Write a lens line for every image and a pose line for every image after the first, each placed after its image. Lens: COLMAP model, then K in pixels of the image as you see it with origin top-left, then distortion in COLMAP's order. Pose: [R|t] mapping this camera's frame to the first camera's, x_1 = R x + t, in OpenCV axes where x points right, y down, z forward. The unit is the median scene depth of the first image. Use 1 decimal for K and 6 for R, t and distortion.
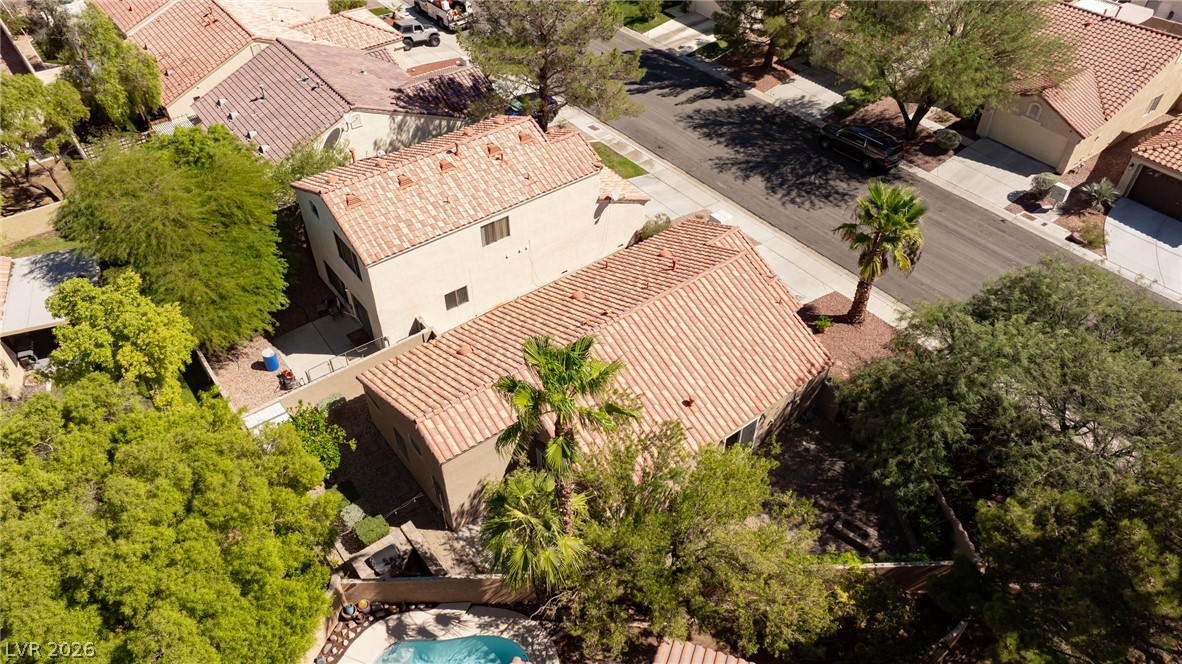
lens RADIAL K [[829.1, 0, 591.0], [0, 829.1, 332.0], [0, 0, 1]] dist [-0.033060, 0.025691]
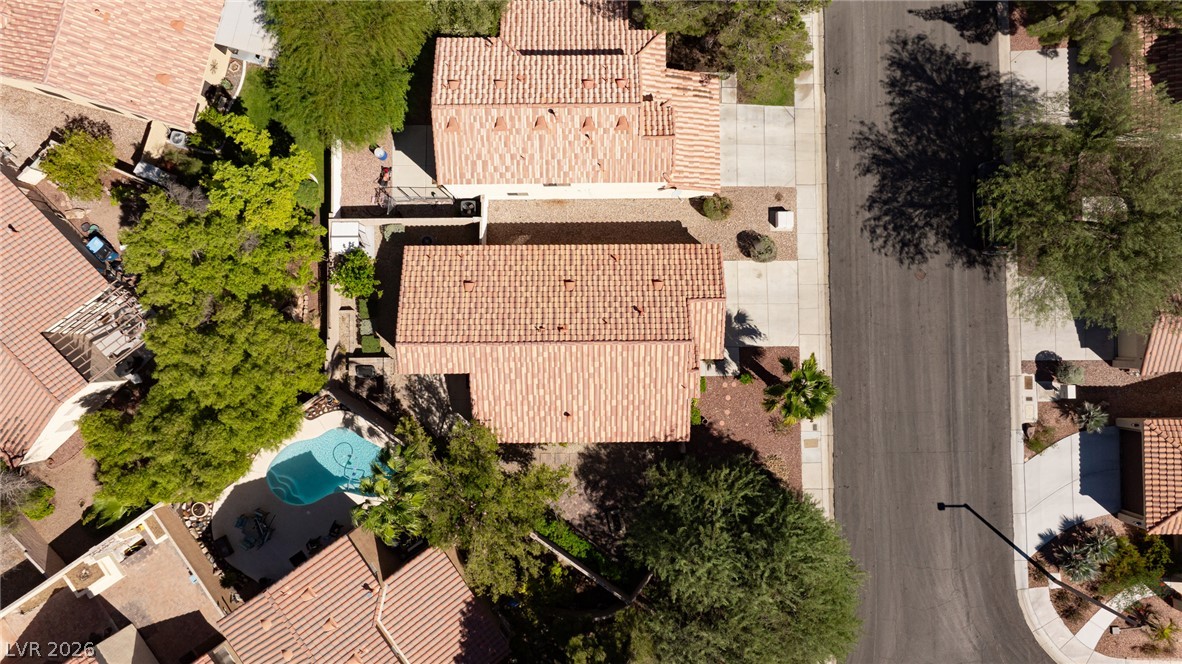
lens RADIAL K [[829.1, 0, 591.0], [0, 829.1, 332.0], [0, 0, 1]] dist [-0.033060, 0.025691]
pose [[0.802372, 0.596577, -0.017186, 0.060014], [-0.404732, 0.565060, 0.718957, -0.726493], [0.438625, -0.569915, 0.694842, 0.053939]]
